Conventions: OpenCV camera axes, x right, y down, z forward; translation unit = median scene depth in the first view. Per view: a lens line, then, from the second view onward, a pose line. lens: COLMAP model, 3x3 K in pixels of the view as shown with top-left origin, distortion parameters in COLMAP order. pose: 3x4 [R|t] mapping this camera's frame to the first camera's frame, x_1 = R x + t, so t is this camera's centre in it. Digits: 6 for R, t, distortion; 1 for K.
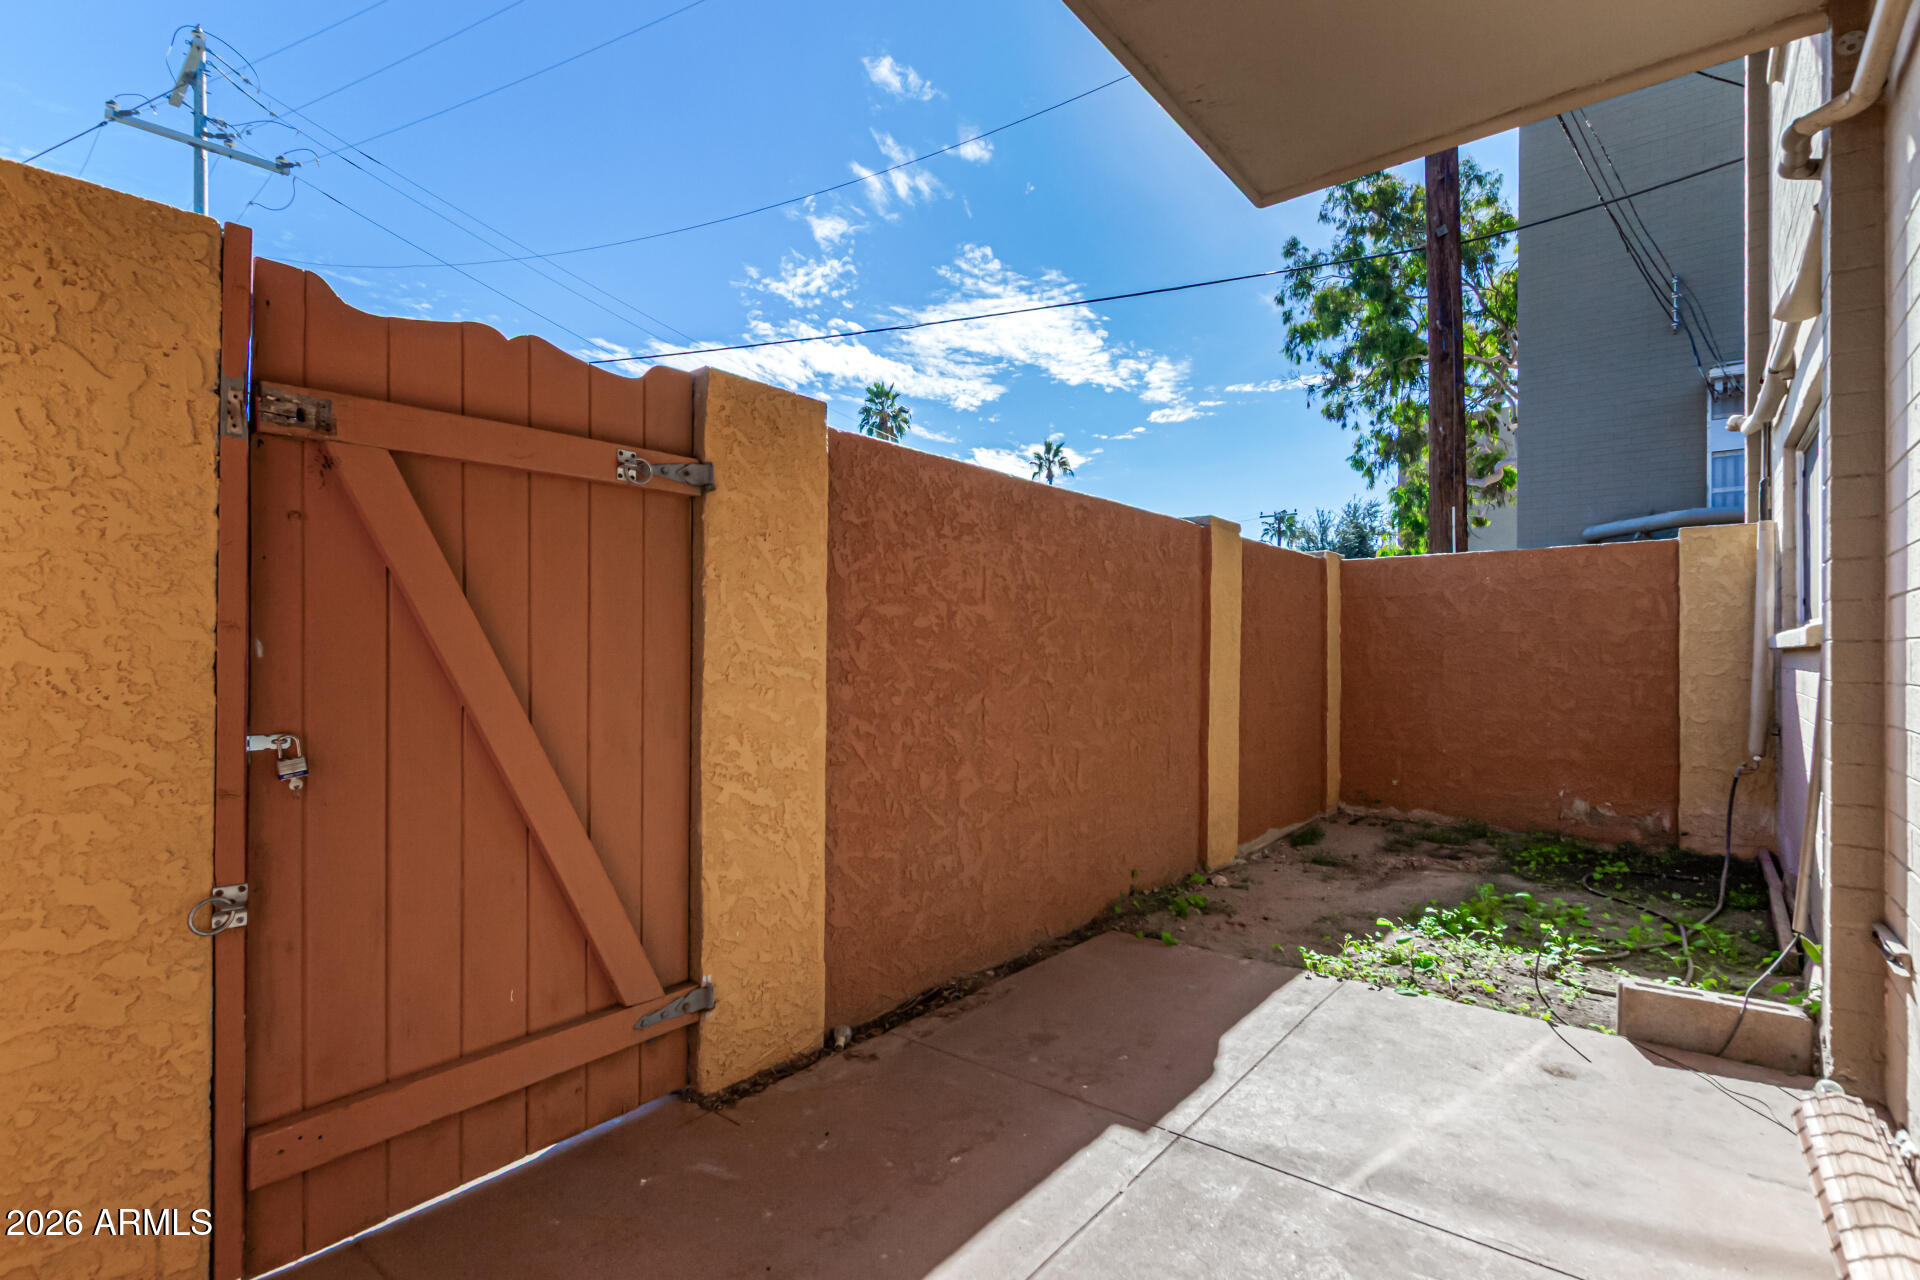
lens RADIAL K [[892.0, 0, 964.6], [0, 892.0, 642.4], [0, 0, 1]] dist [0.006975, -0.001627]
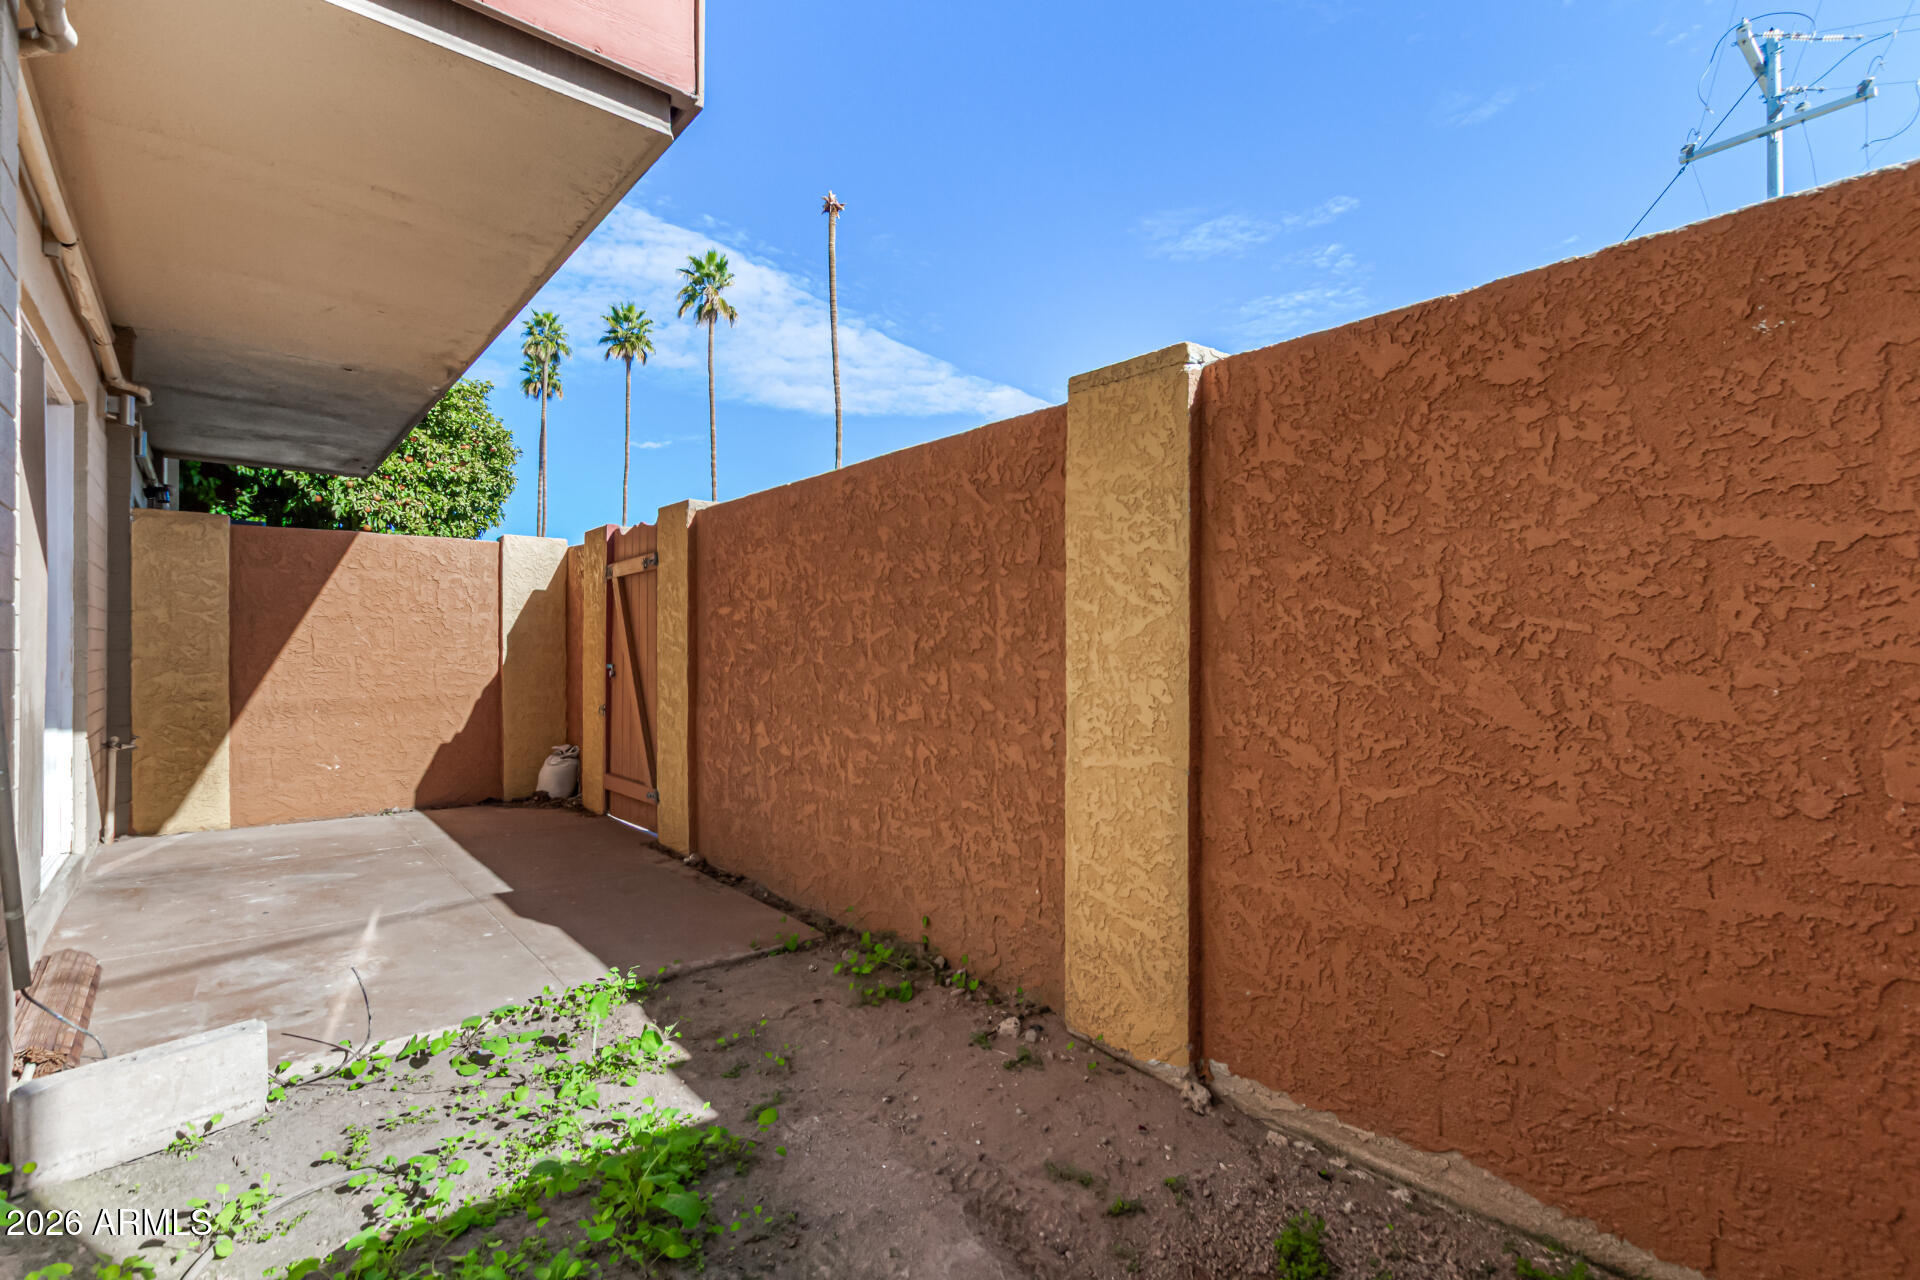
lens RADIAL K [[878.0, 0, 956.4], [0, 878.0, 642.9], [0, 0, 1]] dist [0.002783, -0.000859]
pose [[-0.195123, -0.012352, -0.980701, 1.067284], [0.007508, 0.999873, -0.014087, 0.035394], [0.980750, -0.010112, -0.195006, 1.356486]]
